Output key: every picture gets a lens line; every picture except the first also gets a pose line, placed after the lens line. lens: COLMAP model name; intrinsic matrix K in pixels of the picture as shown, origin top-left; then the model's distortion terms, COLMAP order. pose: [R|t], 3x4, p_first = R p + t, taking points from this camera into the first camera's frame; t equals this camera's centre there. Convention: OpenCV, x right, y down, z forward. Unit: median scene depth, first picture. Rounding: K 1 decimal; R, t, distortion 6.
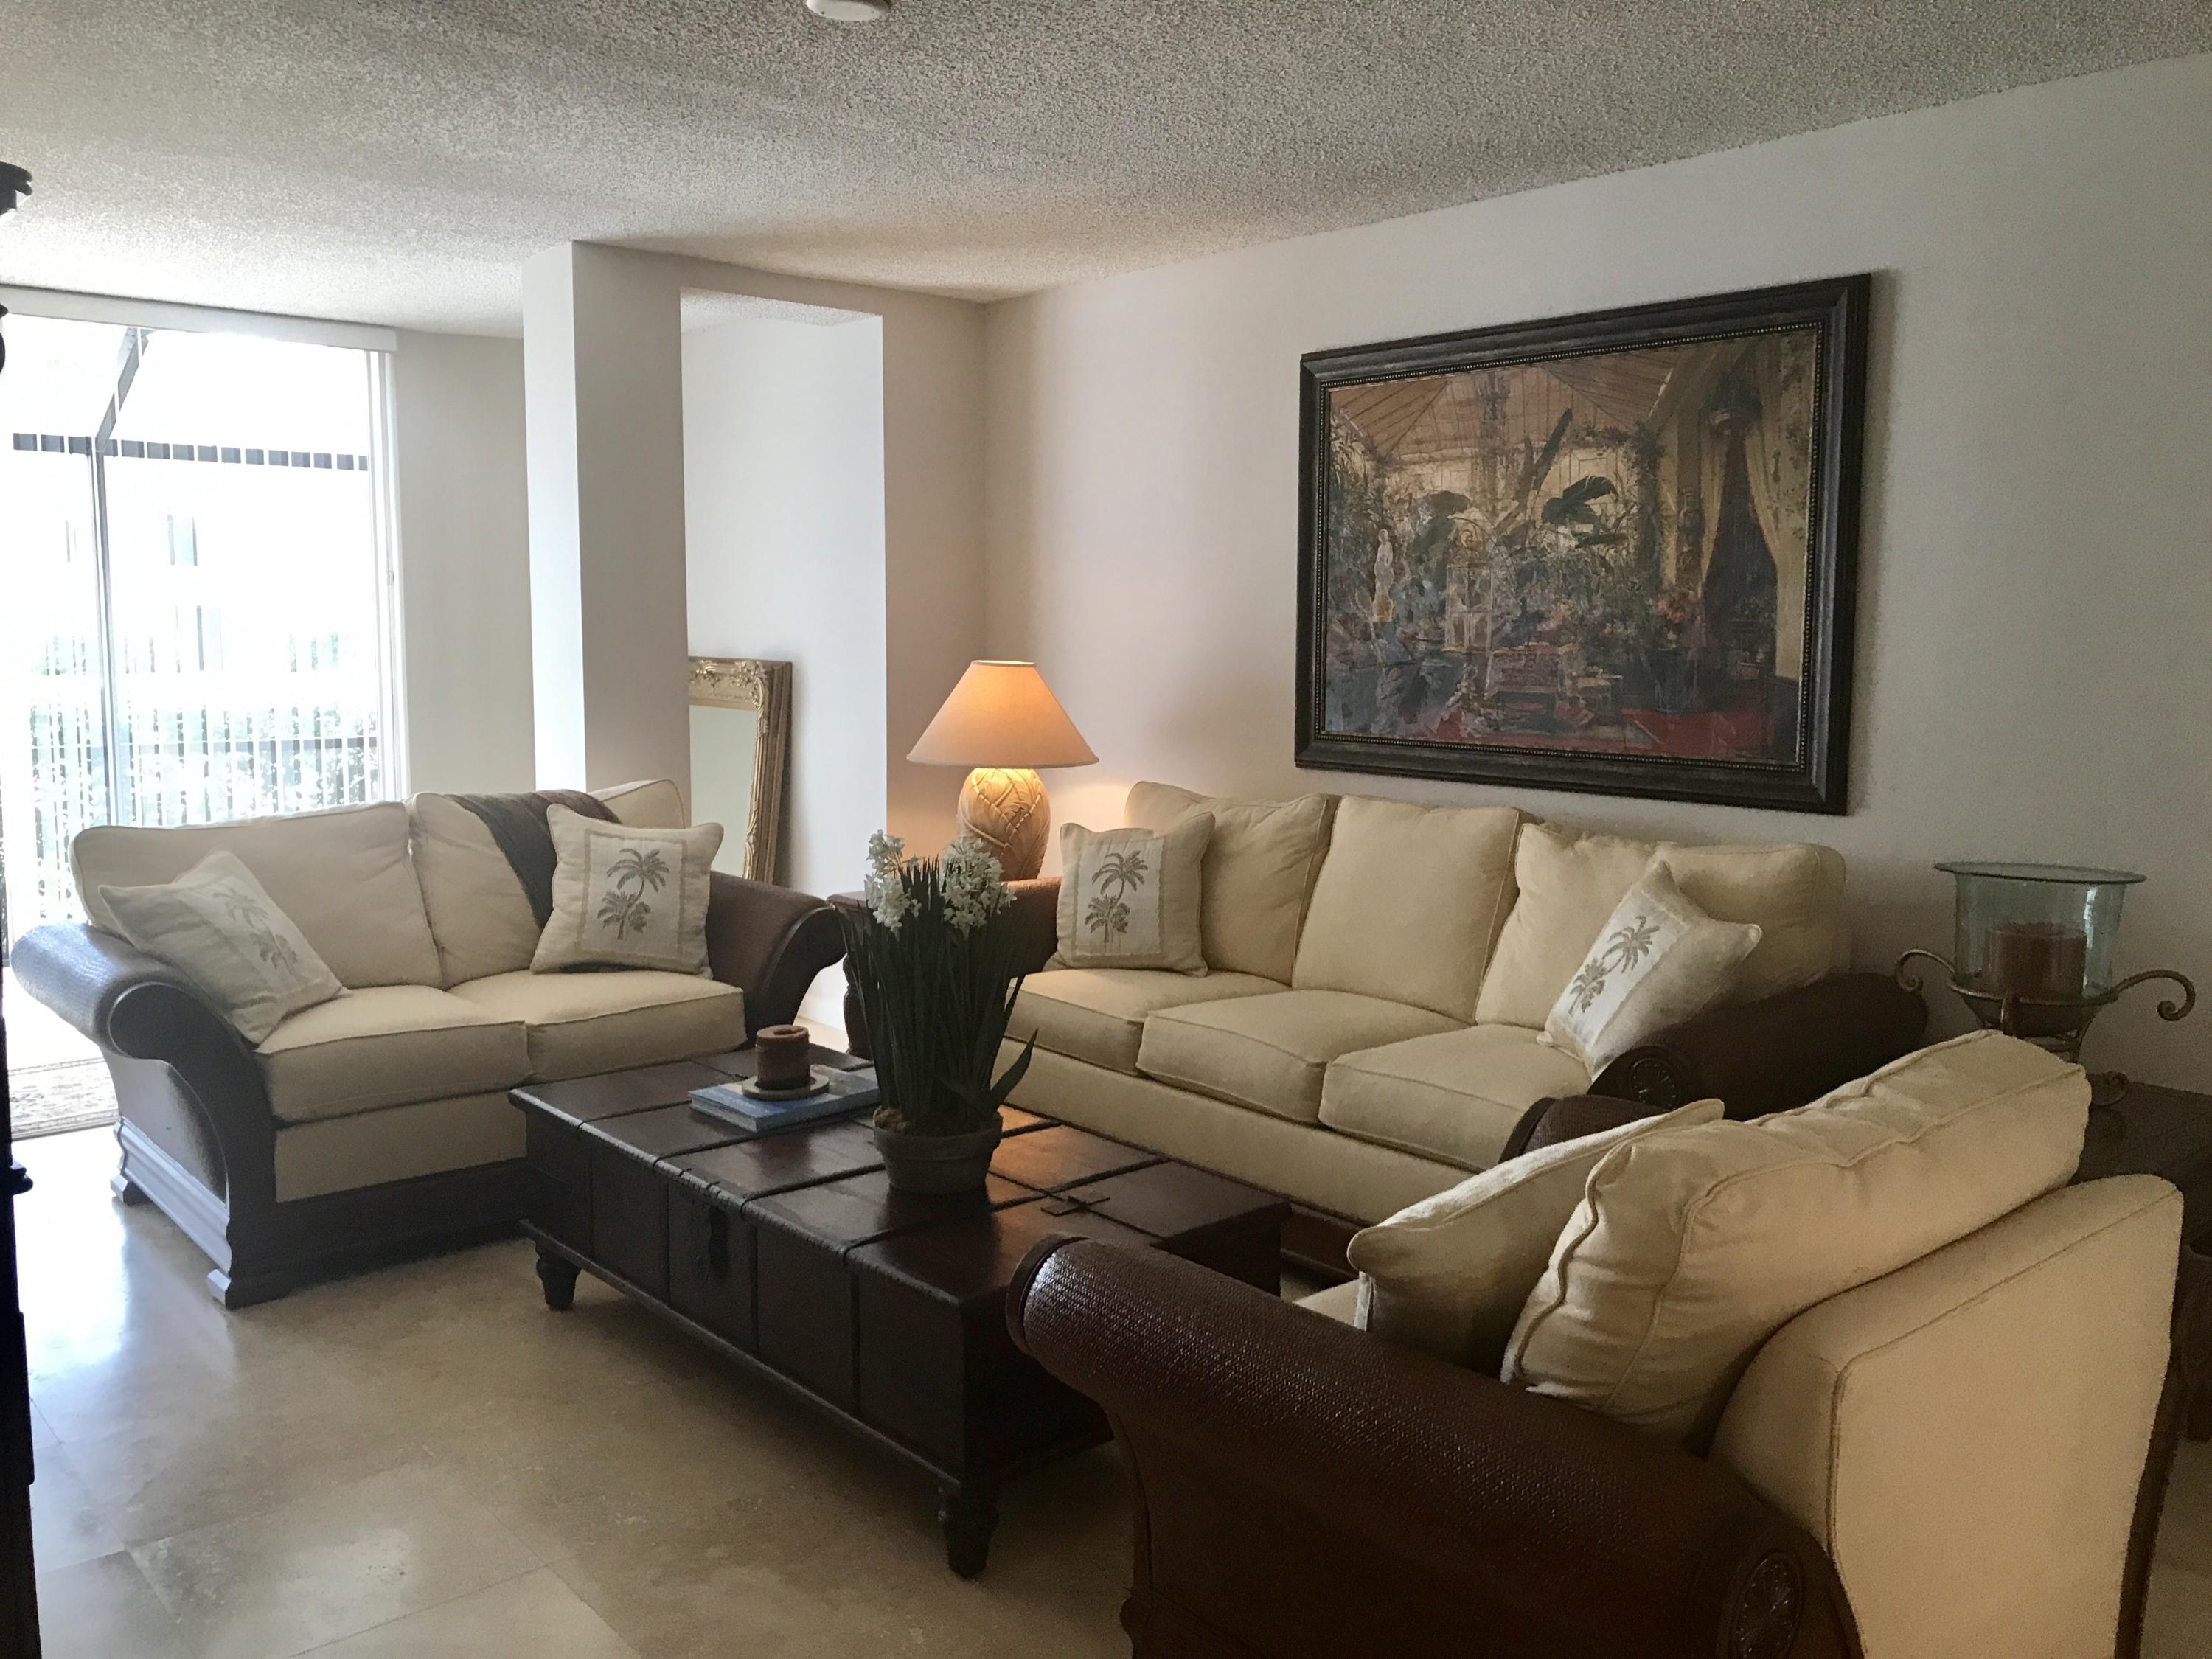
lens RADIAL K [[1824.7, 0, 1105.7], [0, 1824.7, 820.3], [0, 0, 1]] dist [0.045268, -0.054813]
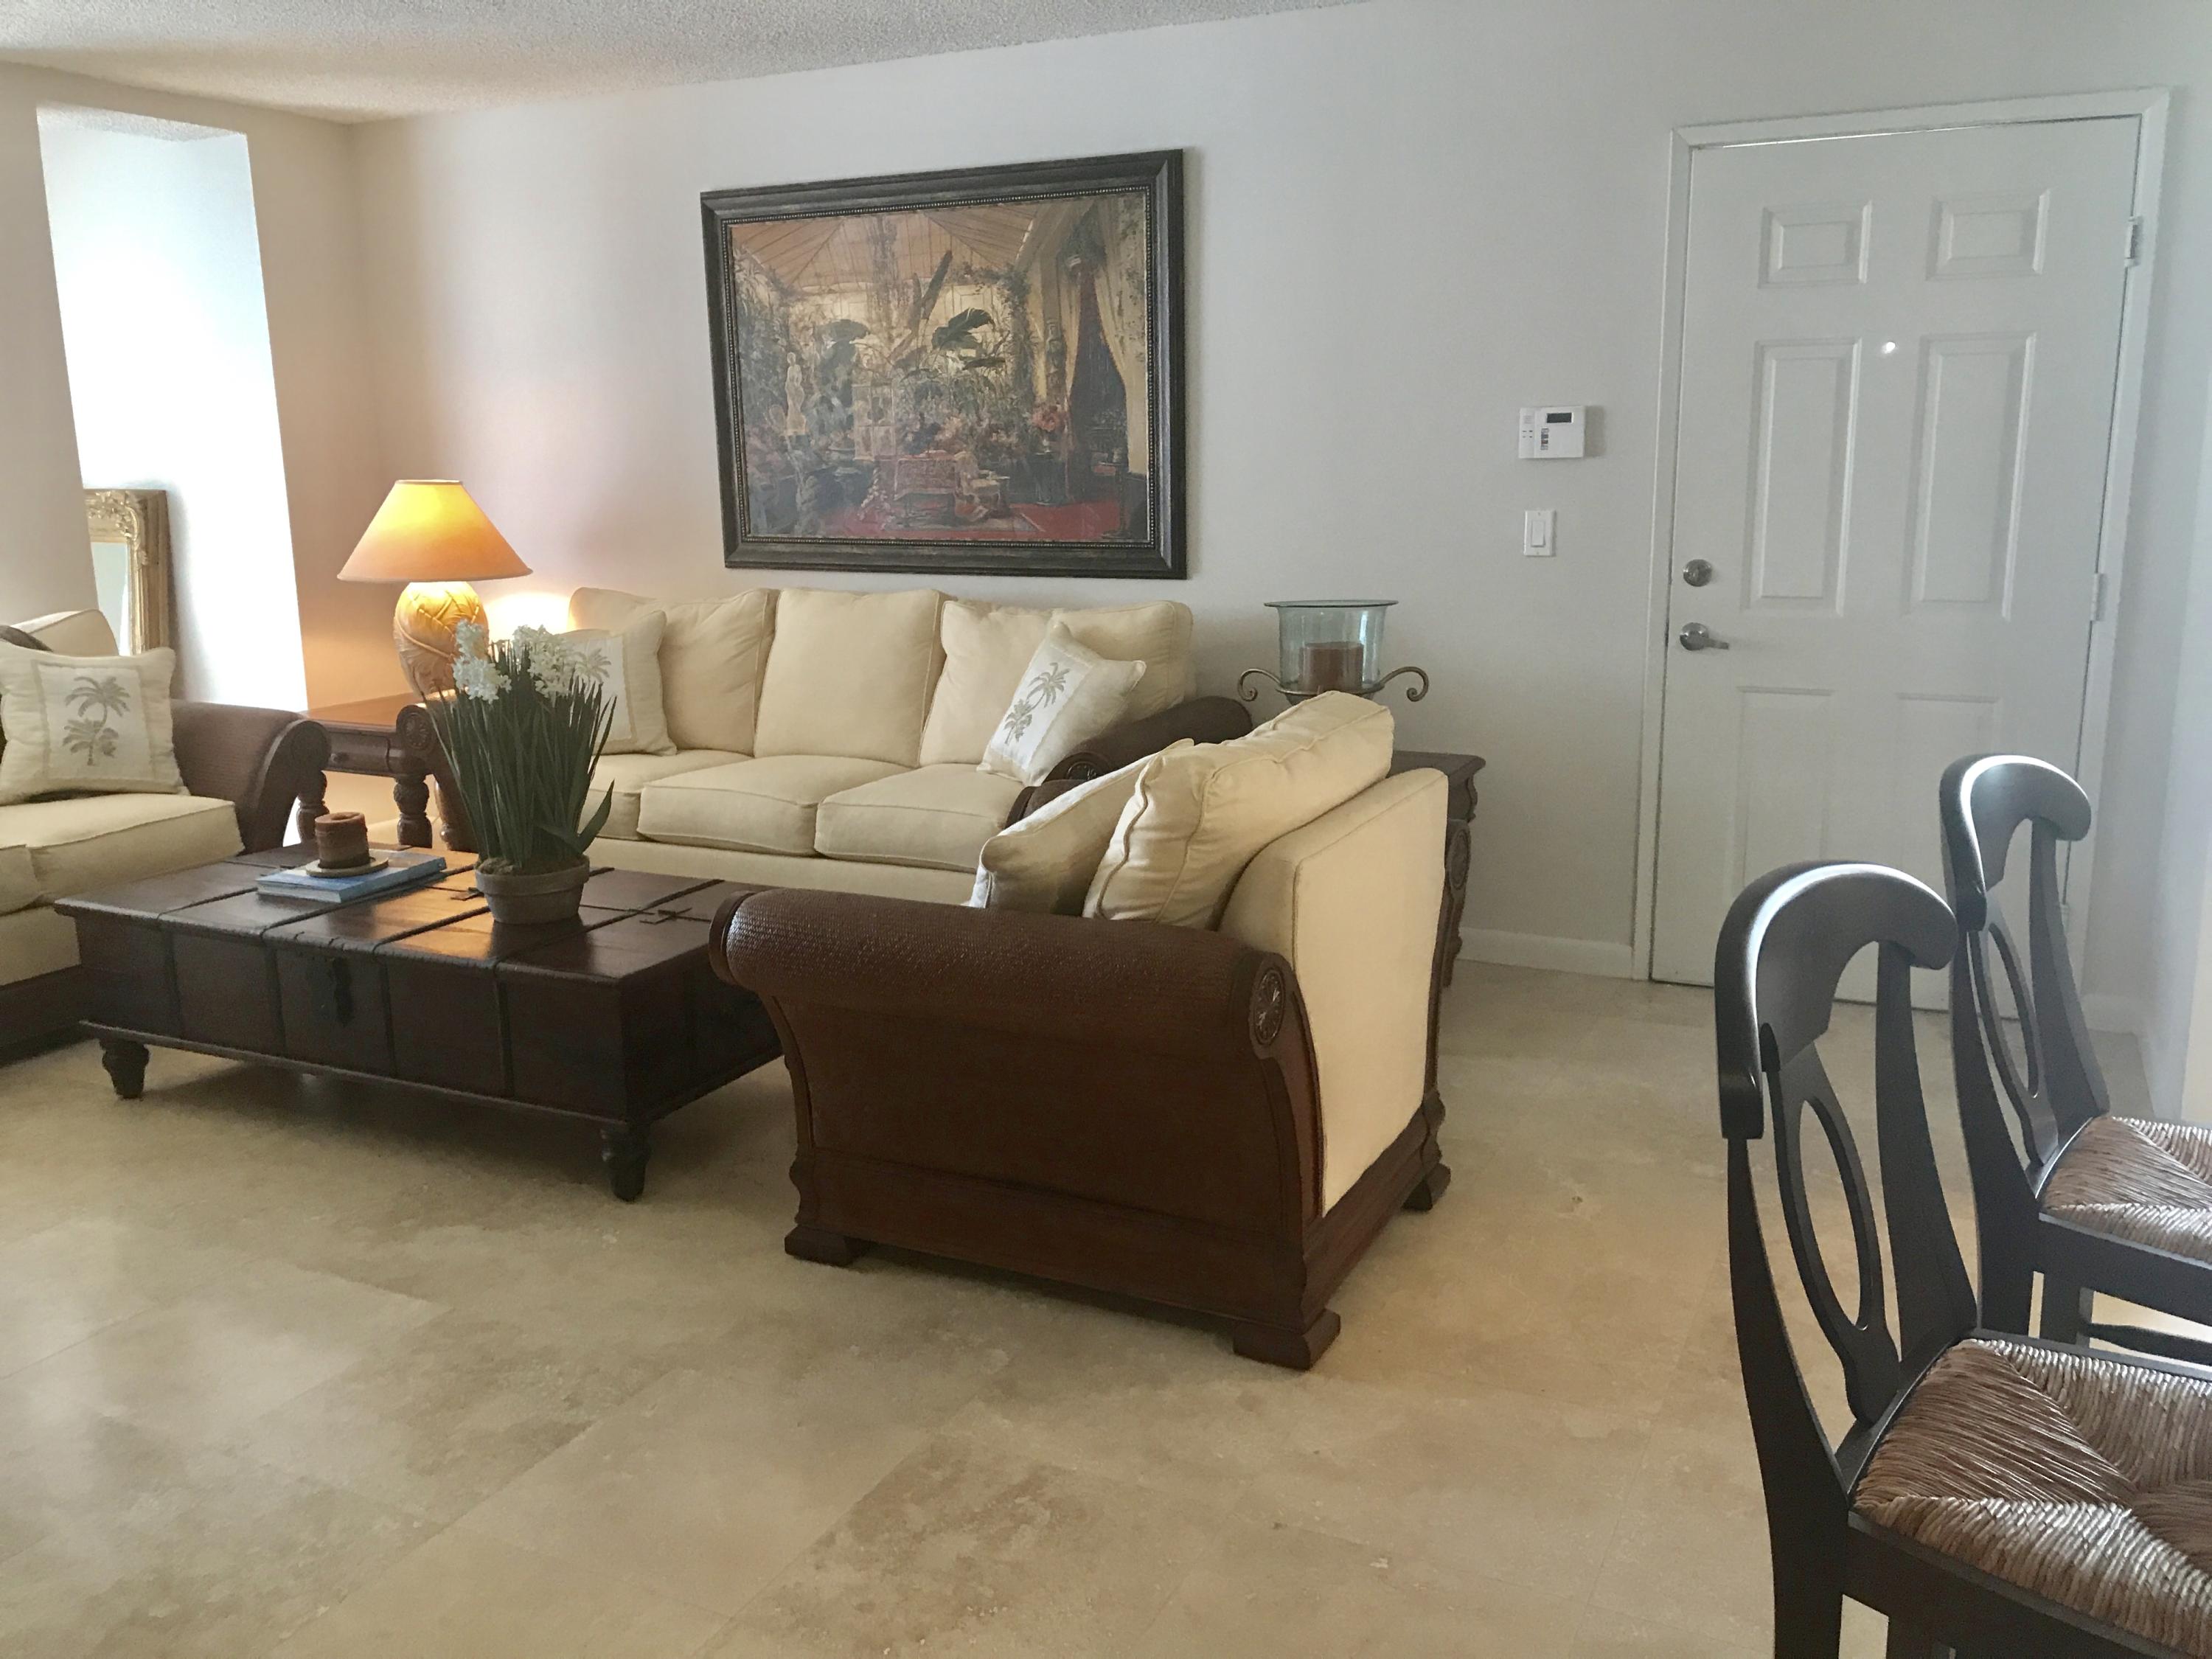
lens RADIAL K [[1824.7, 0, 1105.7], [0, 1824.7, 820.3], [0, 0, 1]] dist [0.045268, -0.054813]
pose [[0.923255, -0.098660, 0.371304, -0.133654], [0.063344, 0.992328, 0.106169, 0.023714], [-0.378930, -0.074501, 0.922422, -0.168148]]
